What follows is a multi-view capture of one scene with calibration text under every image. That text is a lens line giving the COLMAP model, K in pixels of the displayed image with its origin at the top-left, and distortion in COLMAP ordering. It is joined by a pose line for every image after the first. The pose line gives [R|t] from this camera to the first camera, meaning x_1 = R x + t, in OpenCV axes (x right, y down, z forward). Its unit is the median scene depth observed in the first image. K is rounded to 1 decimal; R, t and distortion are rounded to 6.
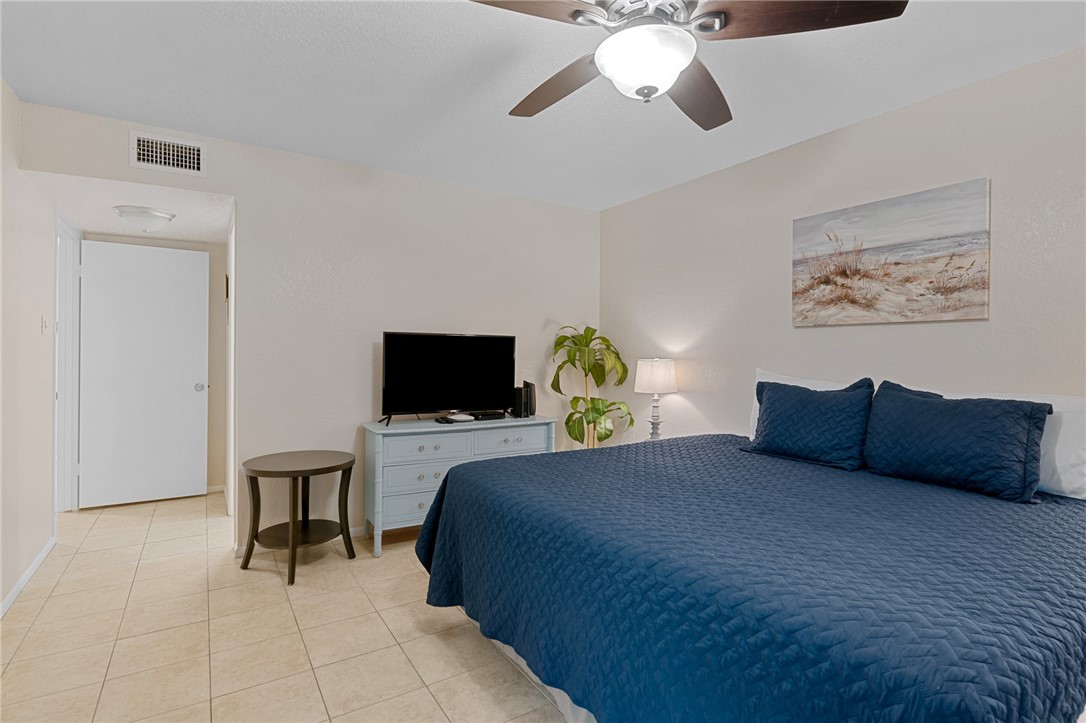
lens RADIAL K [[540.4, 0, 546.1], [0, 540.4, 353.7], [0, 0, 1]] dist [-0.003005, -0.000695]
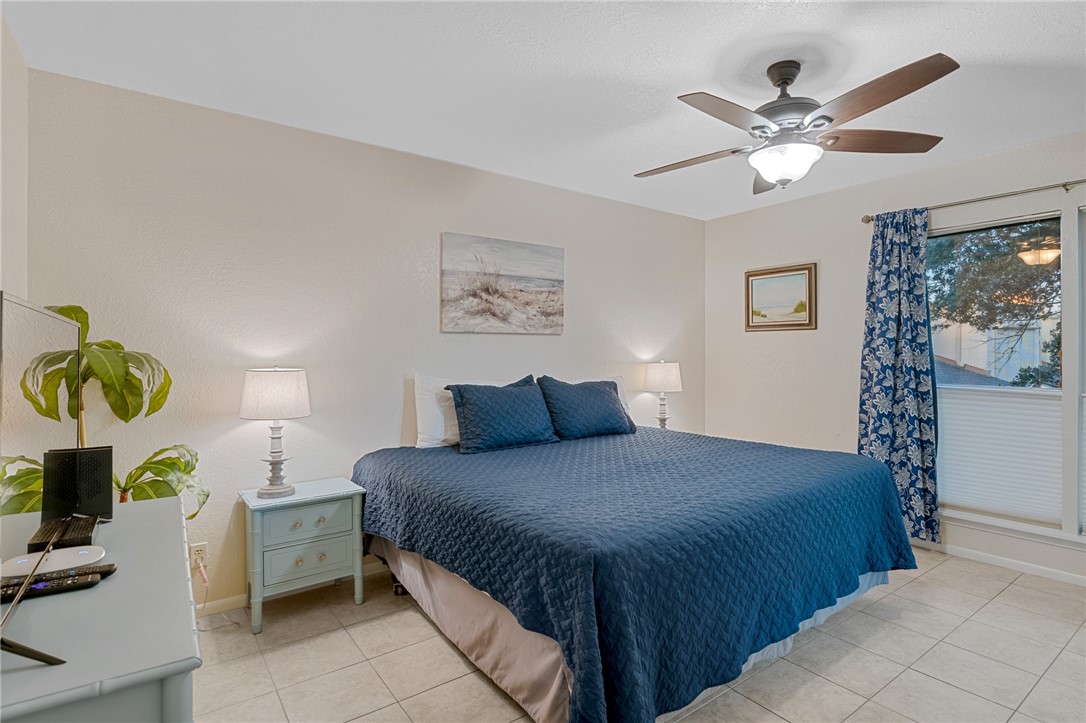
lens RADIAL K [[540.4, 0, 546.1], [0, 540.4, 355.6], [0, 0, 1]] dist [-0.003005, -0.000695]
pose [[-0.066699, -0.017529, 0.997619, -0.666334], [0.004319, 0.999831, 0.017857, -0.023339], [-0.997764, 0.005500, -0.066612, 0.936297]]
